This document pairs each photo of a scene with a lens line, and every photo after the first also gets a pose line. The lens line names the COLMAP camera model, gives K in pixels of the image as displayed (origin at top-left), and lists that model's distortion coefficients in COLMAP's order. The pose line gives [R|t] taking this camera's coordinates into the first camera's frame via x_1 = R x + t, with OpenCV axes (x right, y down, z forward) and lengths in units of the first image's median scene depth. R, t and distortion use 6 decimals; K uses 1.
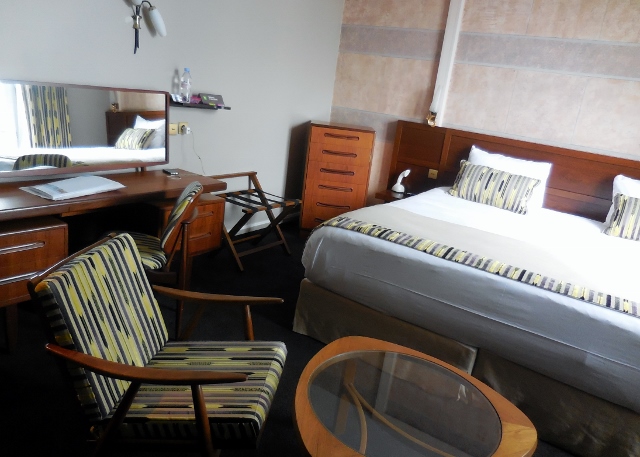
lens RADIAL K [[514.7, 0, 320.0], [0, 514.7, 228.5], [0, 0, 1]] dist [-0.004273, -0.000201]
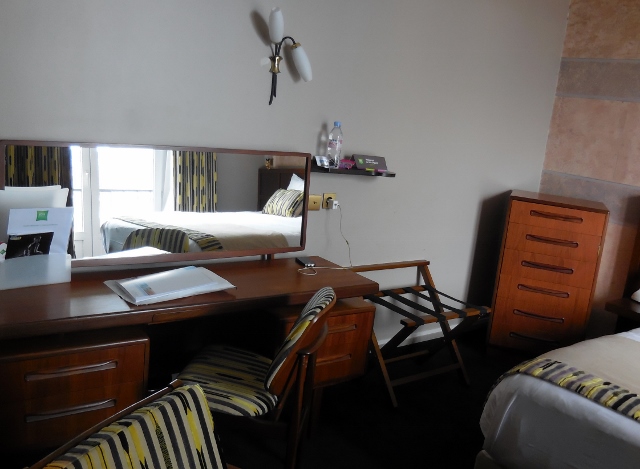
lens RADIAL K [[643.4, 0, 321.2], [0, 643.4, 243.3], [0, 0, 1]] dist [-0.139800, 0.172221]
pose [[0.951409, 0.046136, -0.304455, 0.003694], [-0.076481, 0.993135, -0.088504, -0.054135], [0.298282, 0.107488, 0.948406, 0.139157]]
